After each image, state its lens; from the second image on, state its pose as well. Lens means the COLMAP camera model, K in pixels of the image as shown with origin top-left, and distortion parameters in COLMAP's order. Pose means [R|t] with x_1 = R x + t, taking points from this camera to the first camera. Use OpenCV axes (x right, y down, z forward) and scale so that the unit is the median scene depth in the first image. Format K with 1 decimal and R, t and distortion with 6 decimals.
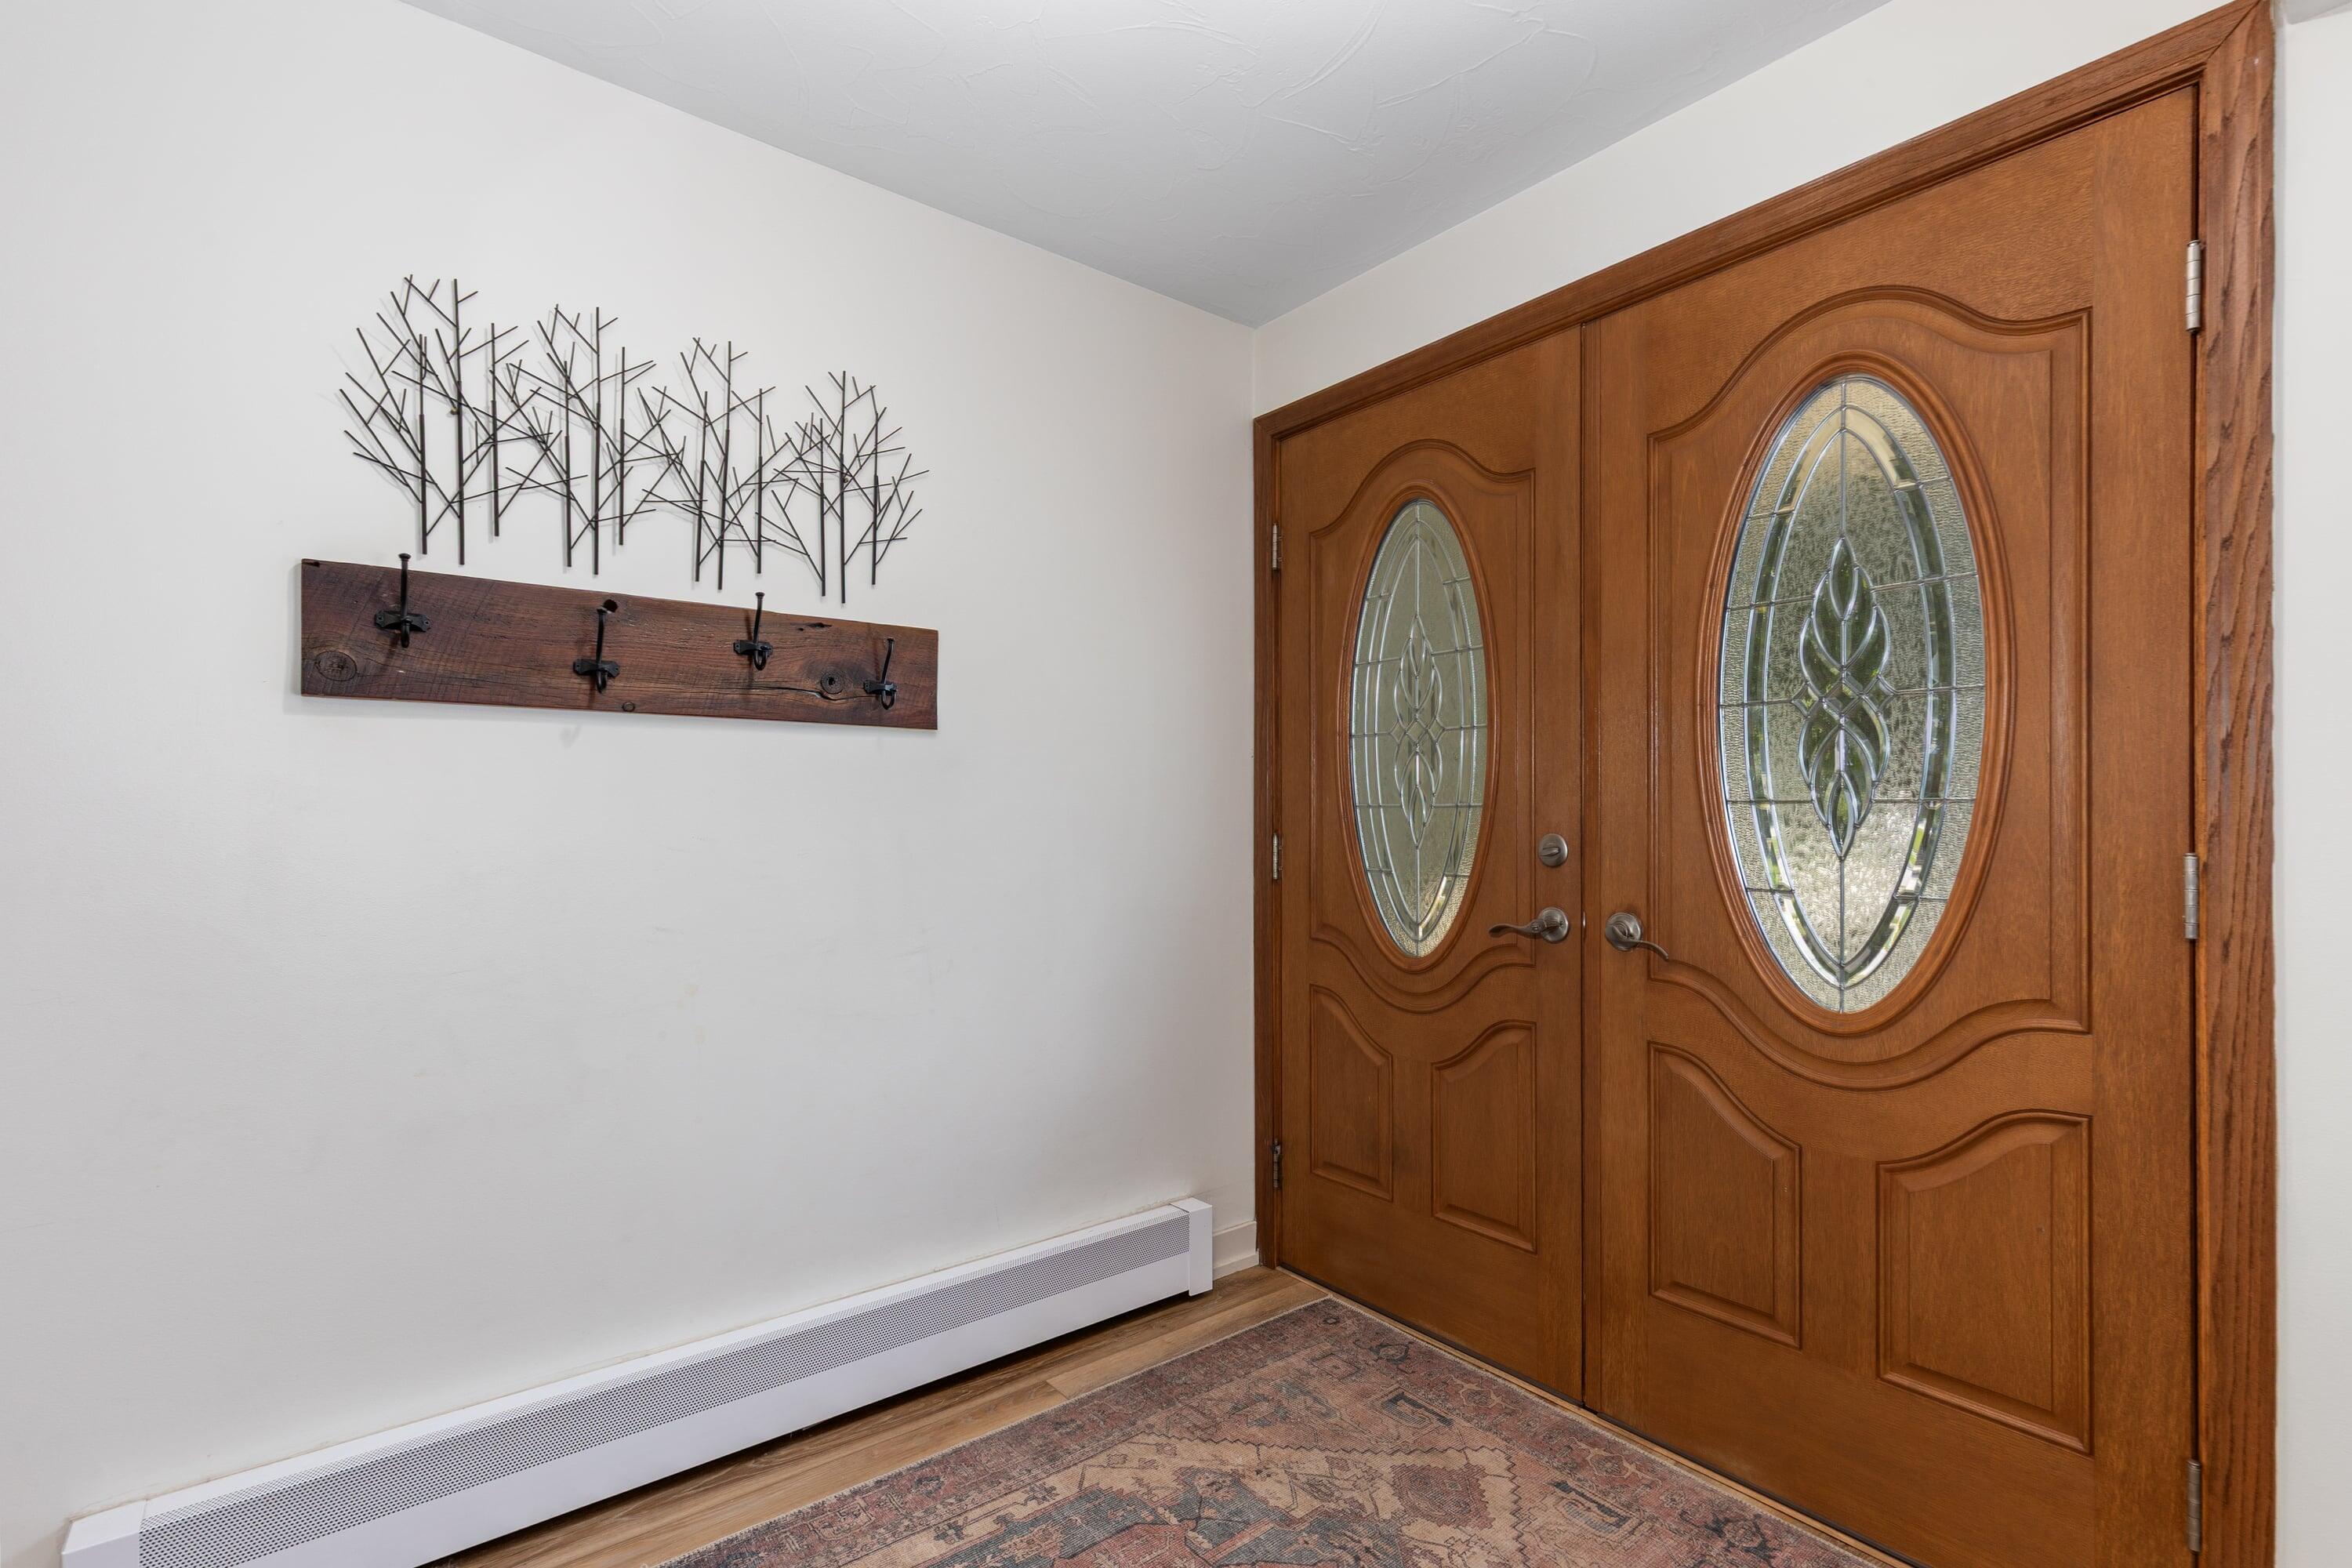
lens RADIAL K [[1069.0, 0, 1179.9], [0, 1069.0, 807.4], [0, 0, 1]] dist [0.005156, -0.002009]
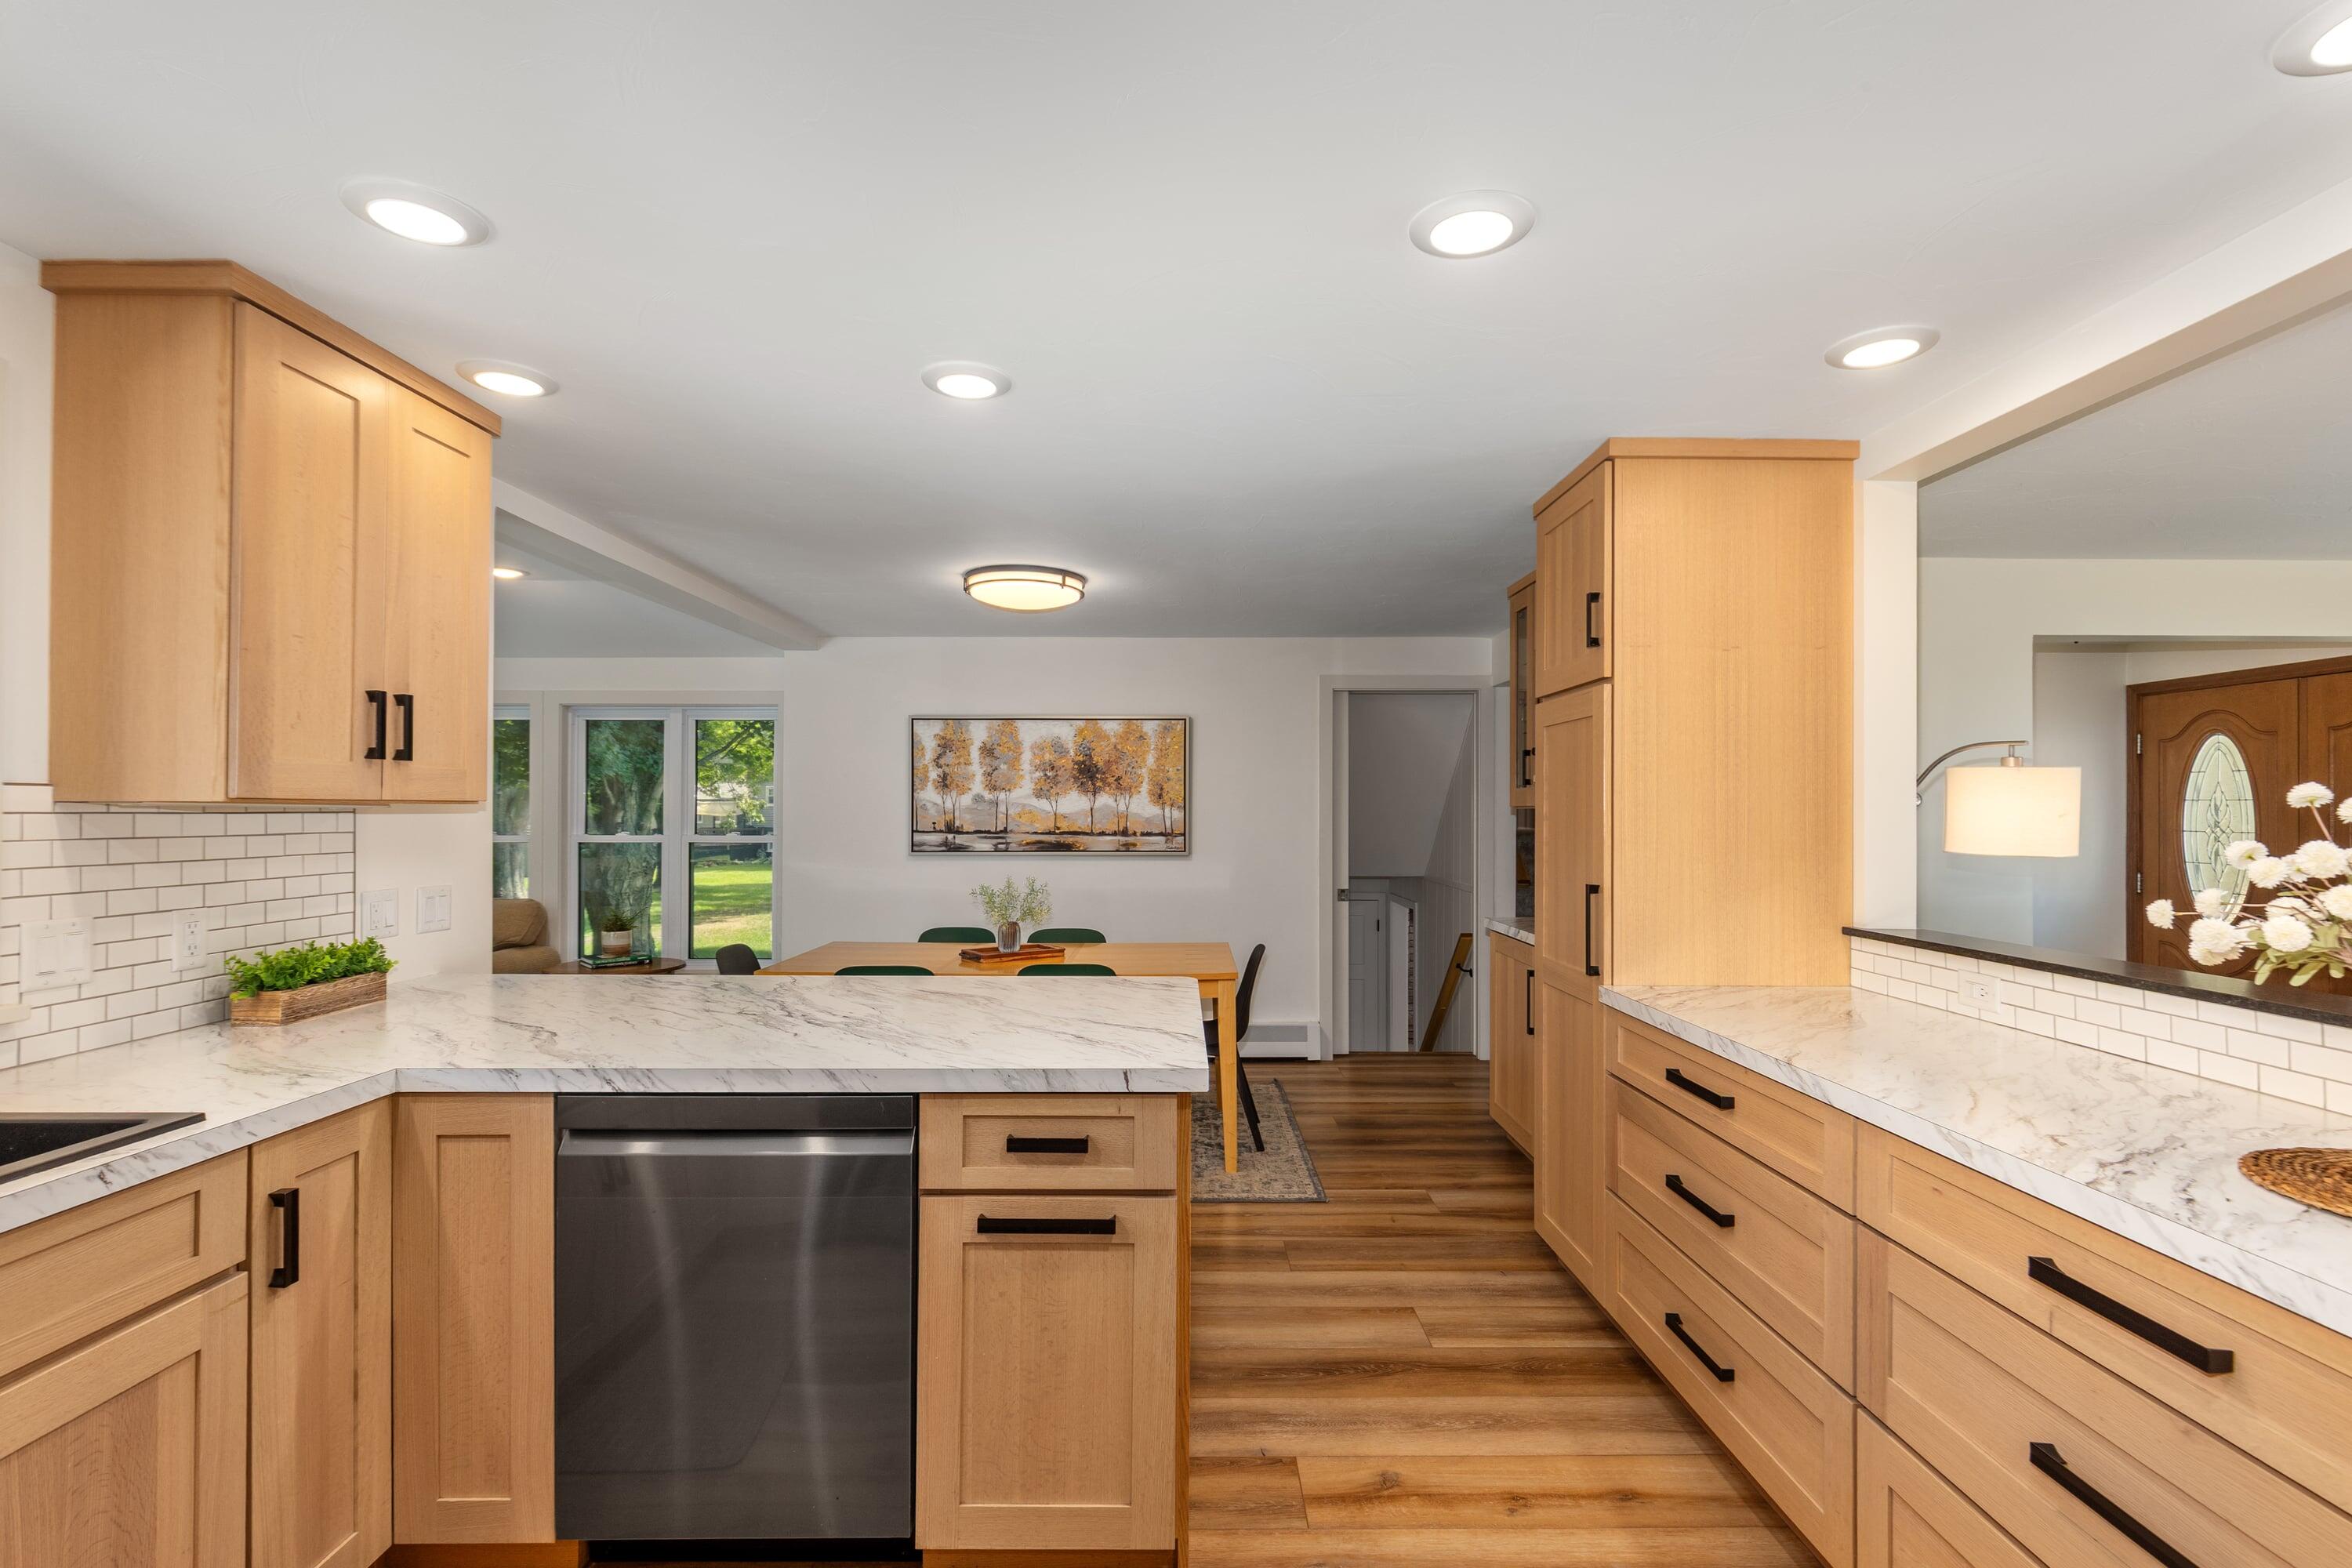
lens RADIAL K [[1069.0, 0, 1188.2], [0, 1069.0, 803.1], [0, 0, 1]] dist [0.005156, -0.002009]
pose [[0.801518, 0.001030, -0.597969, -0.218311], [-0.006357, 0.999957, -0.006799, -0.123441], [0.597936, 0.009251, 0.801490, -2.647940]]
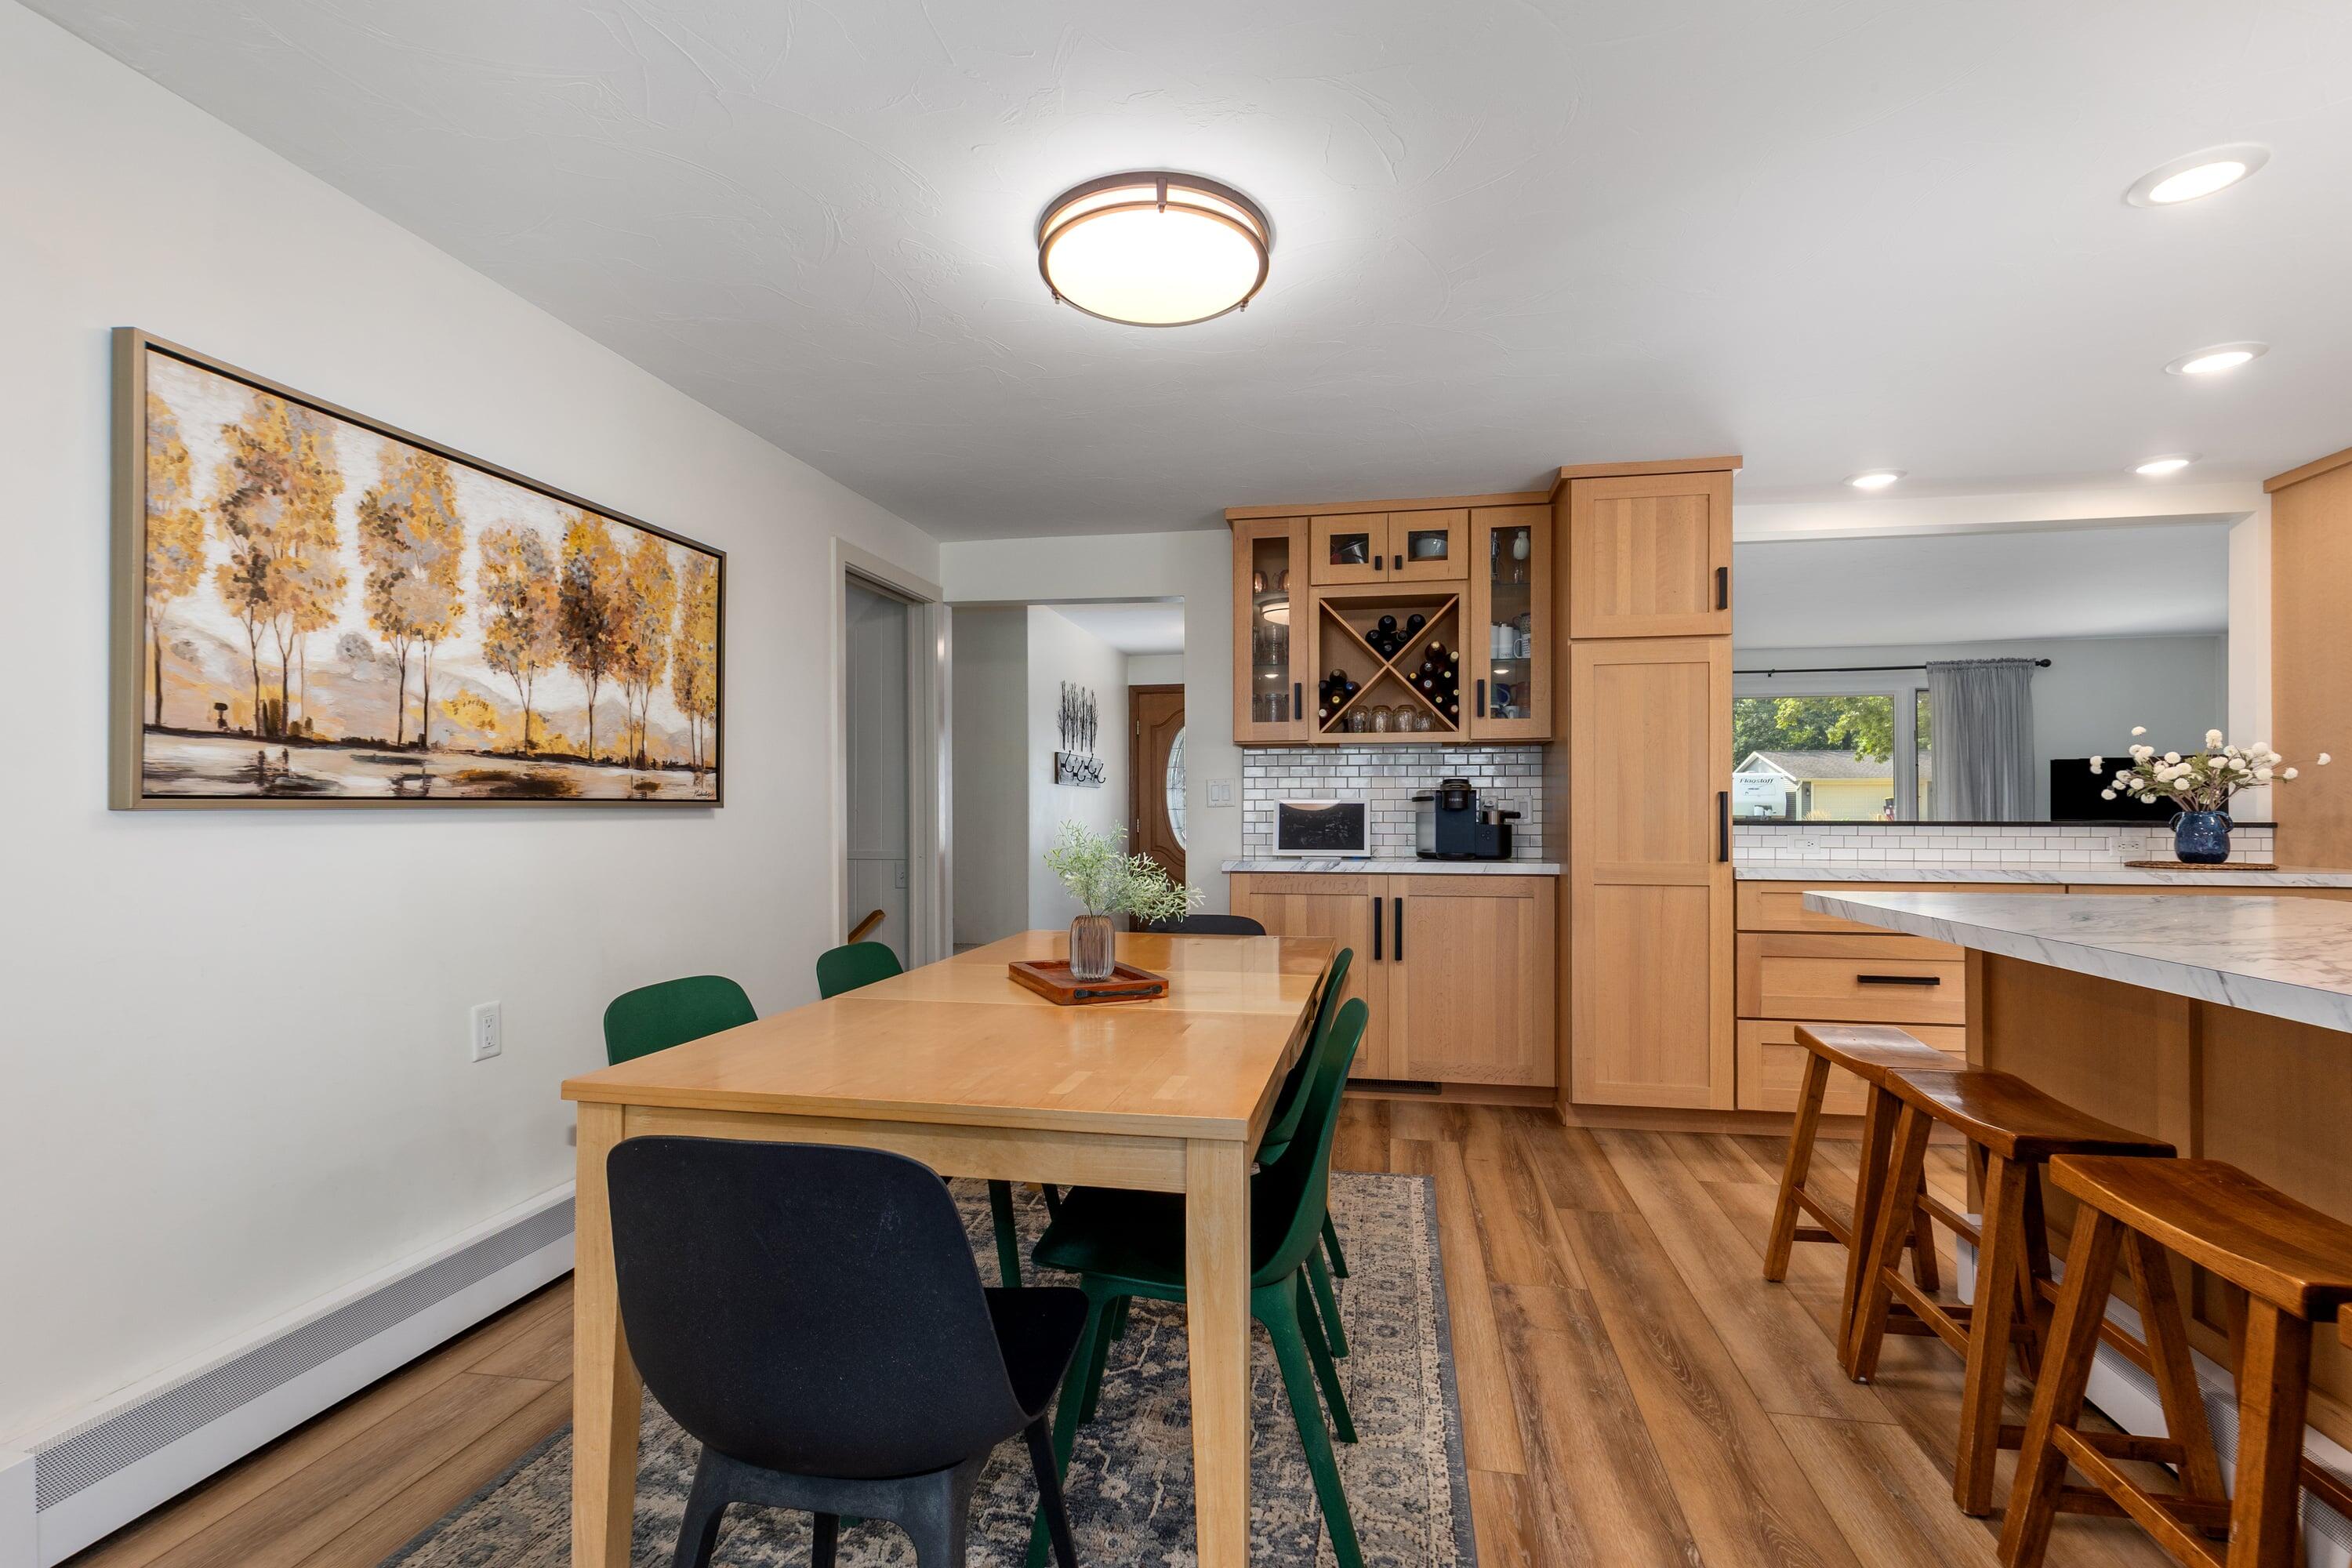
lens RADIAL K [[1069.0, 0, 1183.6], [0, 1069.0, 806.6], [0, 0, 1]] dist [0.005156, -0.002009]
pose [[0.743876, 0.003877, 0.668306, -2.570004], [-0.000879, 0.999988, -0.004823, 0.007557], [-0.668317, 0.003001, 0.743870, -1.936627]]
